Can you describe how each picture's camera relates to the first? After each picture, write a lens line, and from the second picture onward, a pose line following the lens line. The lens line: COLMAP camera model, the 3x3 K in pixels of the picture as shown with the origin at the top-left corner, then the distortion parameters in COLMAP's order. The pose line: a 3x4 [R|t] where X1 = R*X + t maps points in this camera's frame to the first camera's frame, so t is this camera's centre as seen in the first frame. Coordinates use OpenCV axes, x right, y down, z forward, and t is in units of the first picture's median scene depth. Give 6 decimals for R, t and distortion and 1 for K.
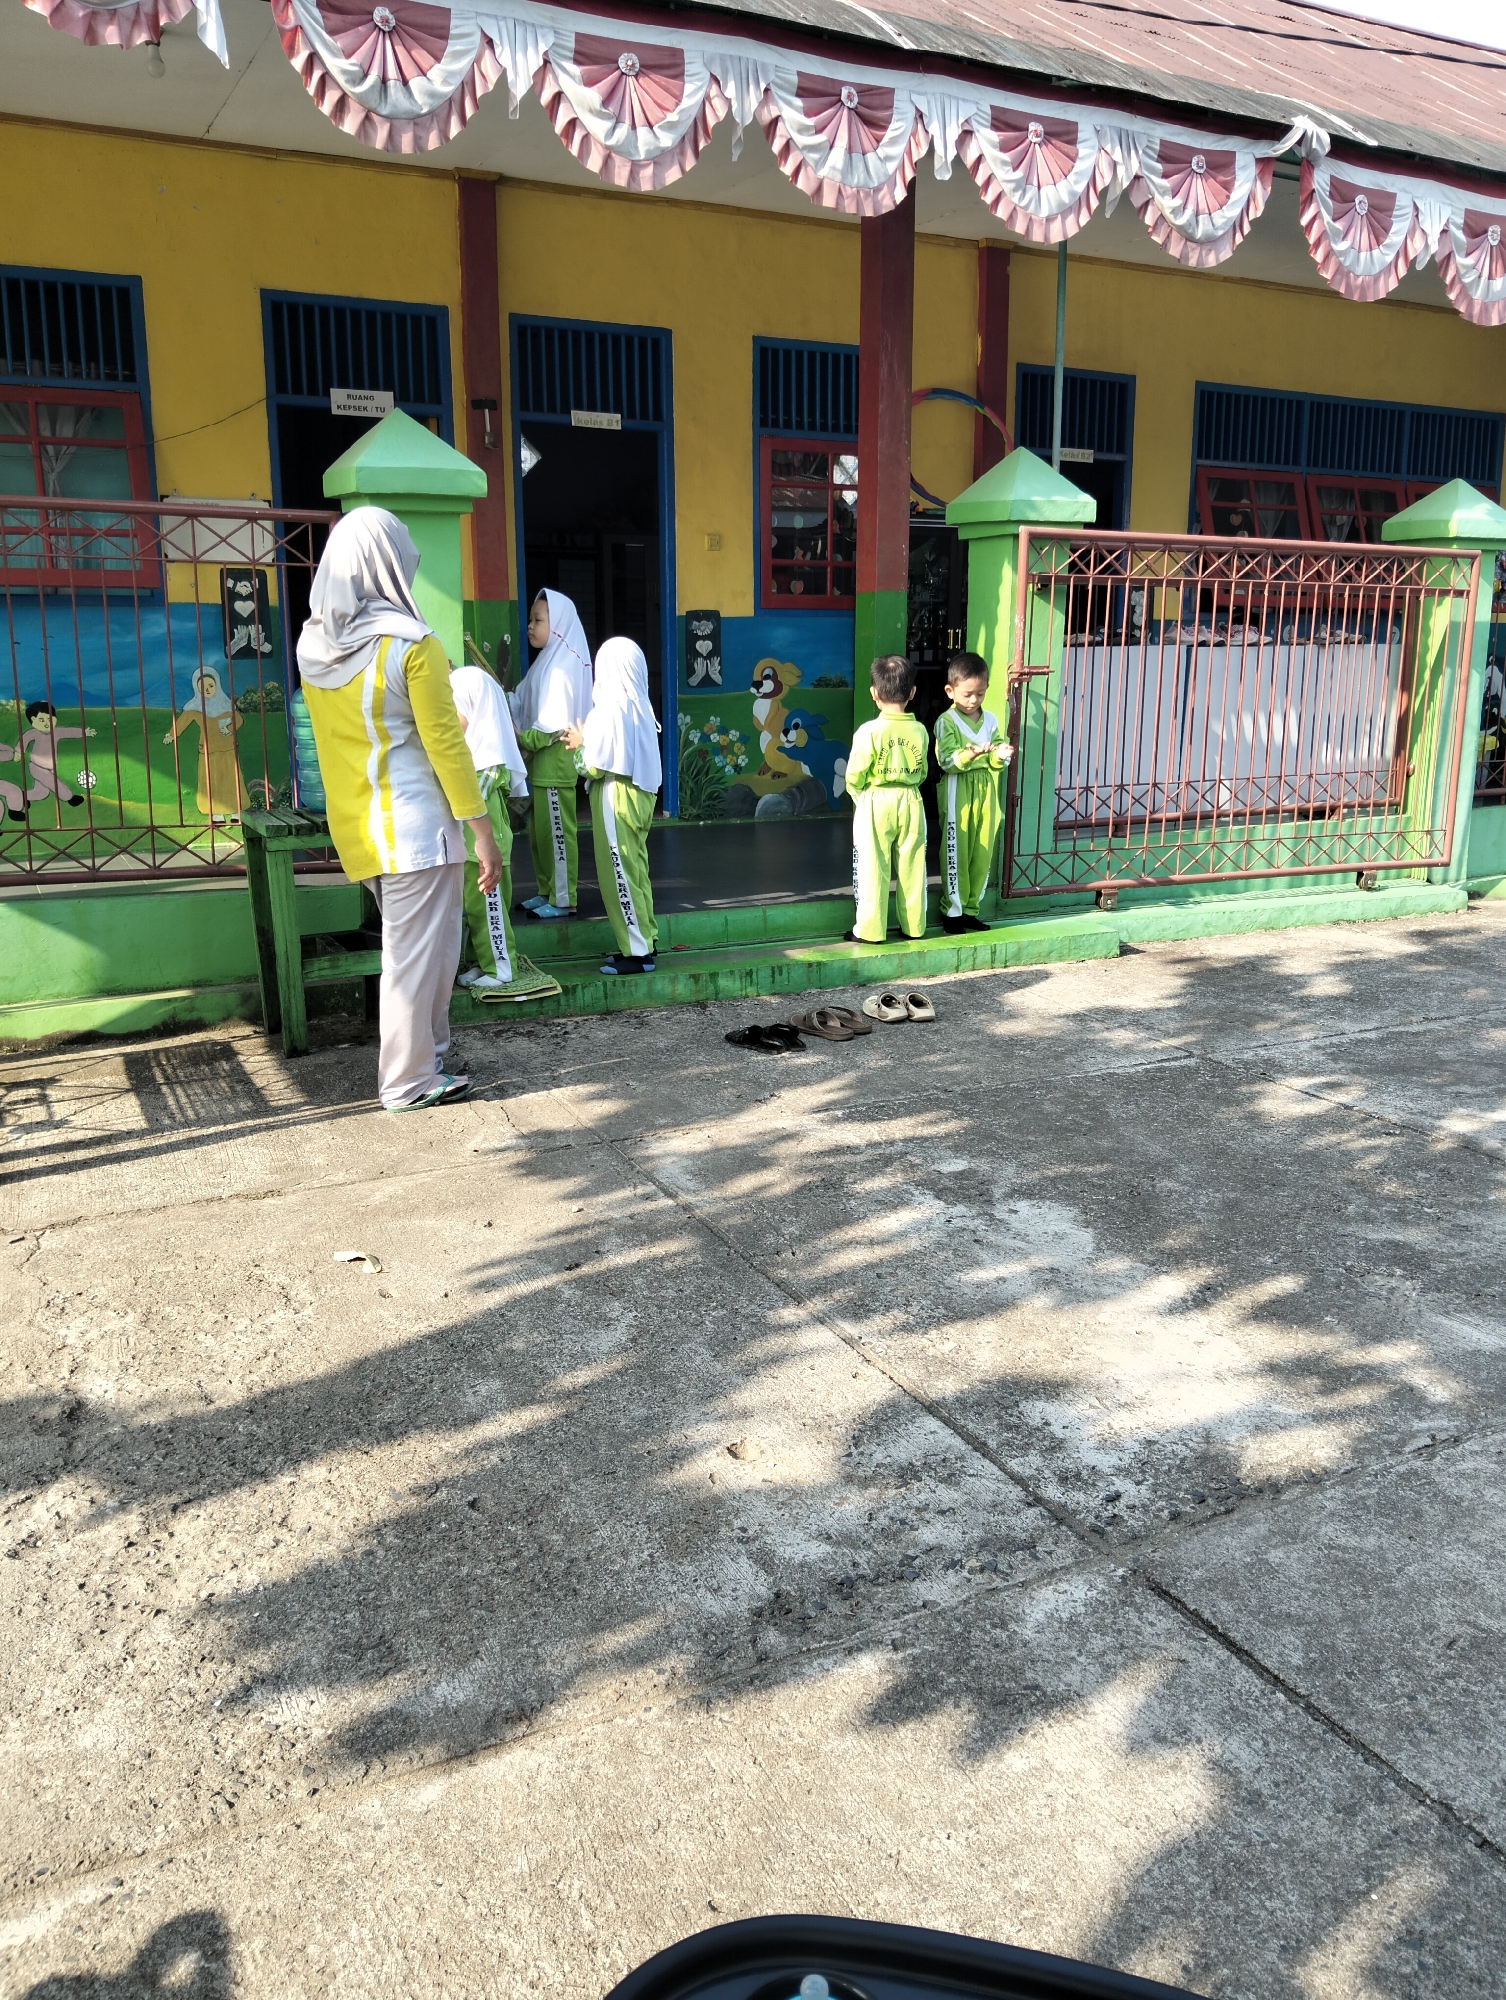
lens RADIAL K [[1544.5, 0, 744.3], [0, 1544.5, 1041.3], [0, 0, 1]] dist [0.031610, -0.111581]
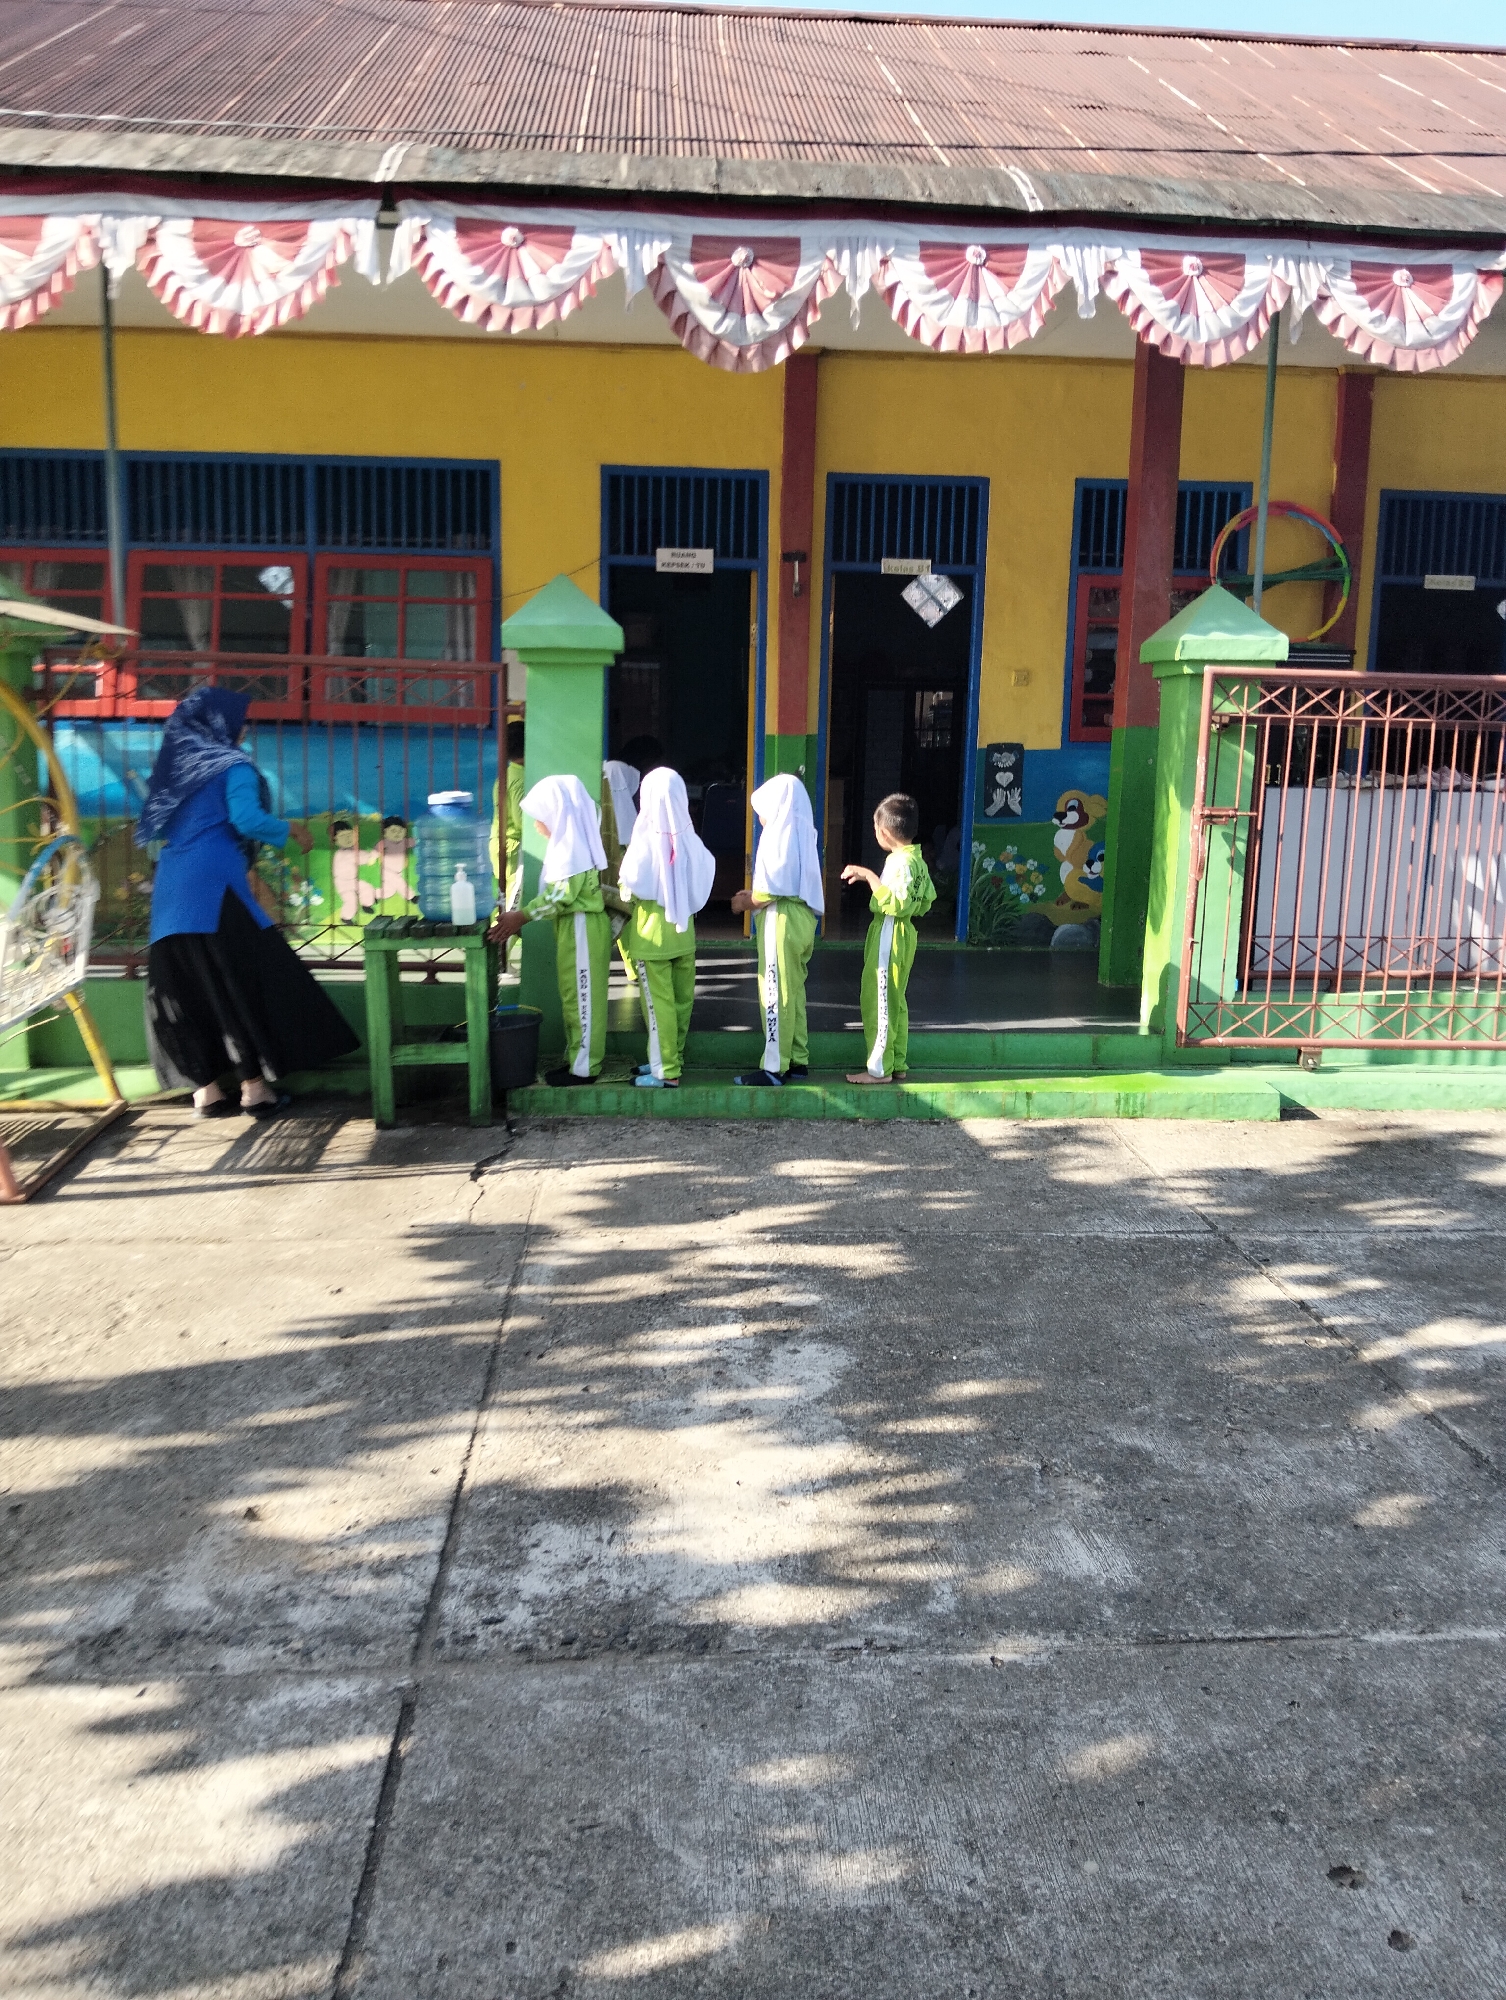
lens RADIAL K [[1509.8, 0, 751.3], [0, 1509.8, 1038.0], [0, 0, 1]] dist [0.002264, -0.007353]
pose [[0.924998, 0.077316, -0.372023, 0.237481], [-0.104885, 0.992995, -0.054415, -0.015386], [0.365209, 0.089353, 0.926627, 0.037114]]
